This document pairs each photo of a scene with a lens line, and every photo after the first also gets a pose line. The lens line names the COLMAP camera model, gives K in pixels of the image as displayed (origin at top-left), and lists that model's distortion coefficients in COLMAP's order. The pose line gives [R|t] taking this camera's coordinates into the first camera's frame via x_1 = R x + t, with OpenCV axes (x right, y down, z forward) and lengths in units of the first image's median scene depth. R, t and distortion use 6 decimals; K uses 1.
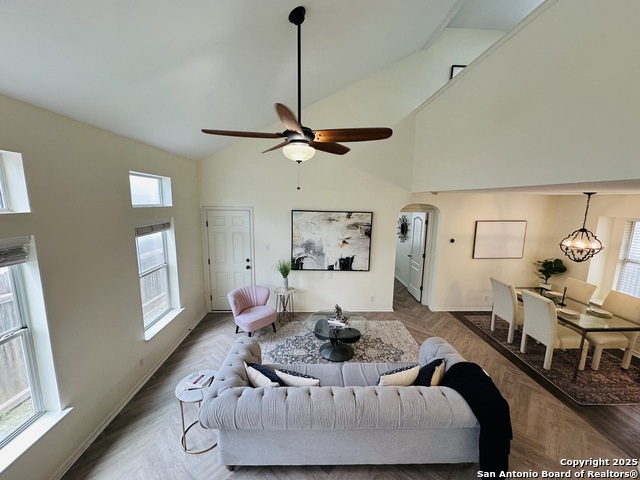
lens RADIAL K [[255.3, 0, 319.5], [0, 255.3, 239.4], [0, 0, 1]] dist [-0.003239, 0.000606]
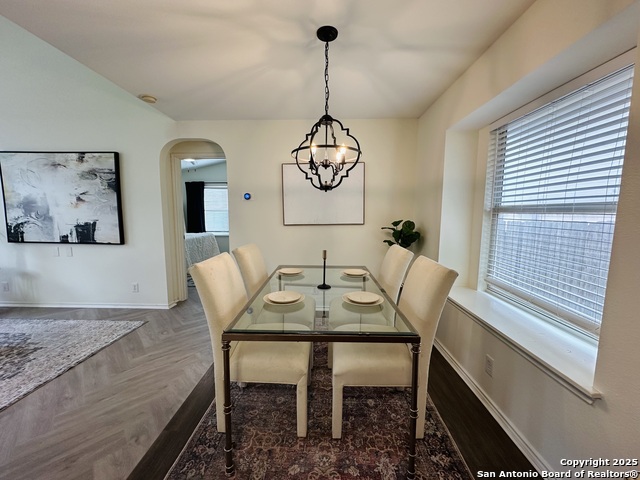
lens RADIAL K [[255.3, 0, 319.8], [0, 255.3, 239.7], [0, 0, 1]] dist [-0.003239, 0.000606]
pose [[0.997325, -0.004299, -0.072974, 0.769017], [0.000574, 0.998699, -0.050999, 0.149384], [0.073099, 0.050821, 0.996029, 0.399513]]
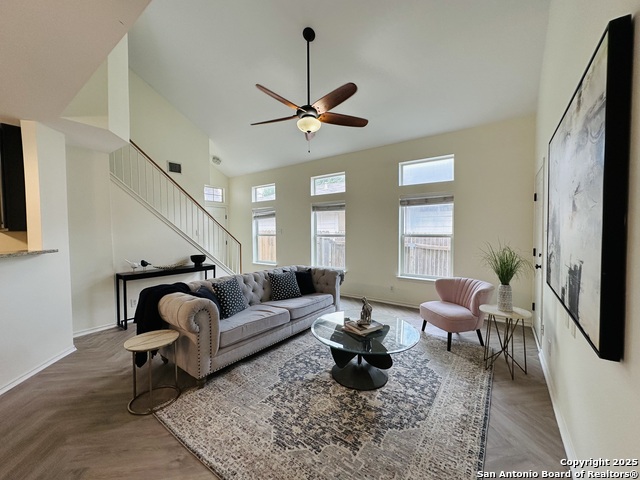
lens RADIAL K [[255.3, 0, 320.2], [0, 255.3, 239.5], [0, 0, 1]] dist [-0.003239, 0.000606]
pose [[-0.618715, 0.010264, -0.785549, 0.470905], [-0.126087, 0.985655, 0.112187, 0.048176], [0.775432, 0.168459, -0.608545, 0.968726]]
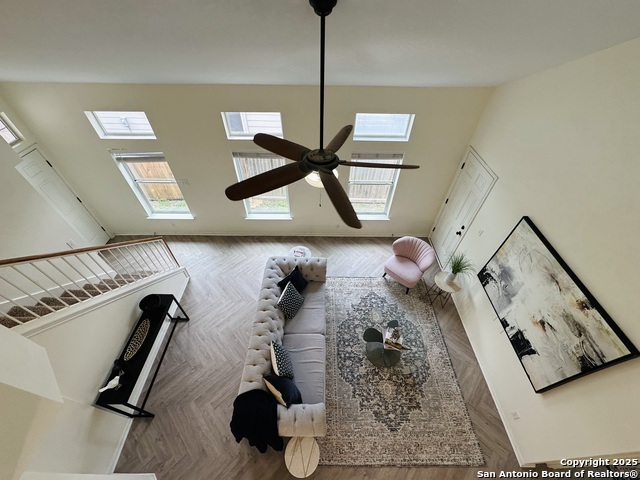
lens RADIAL K [[255.3, 0, 320.2], [0, 255.3, 239.1], [0, 0, 1]] dist [-0.003239, 0.000606]
pose [[-0.043456, 0.708479, -0.704392, 0.373925], [-0.167406, 0.689926, 0.704257, -0.417429], [0.984930, 0.148524, 0.088622, 0.464895]]
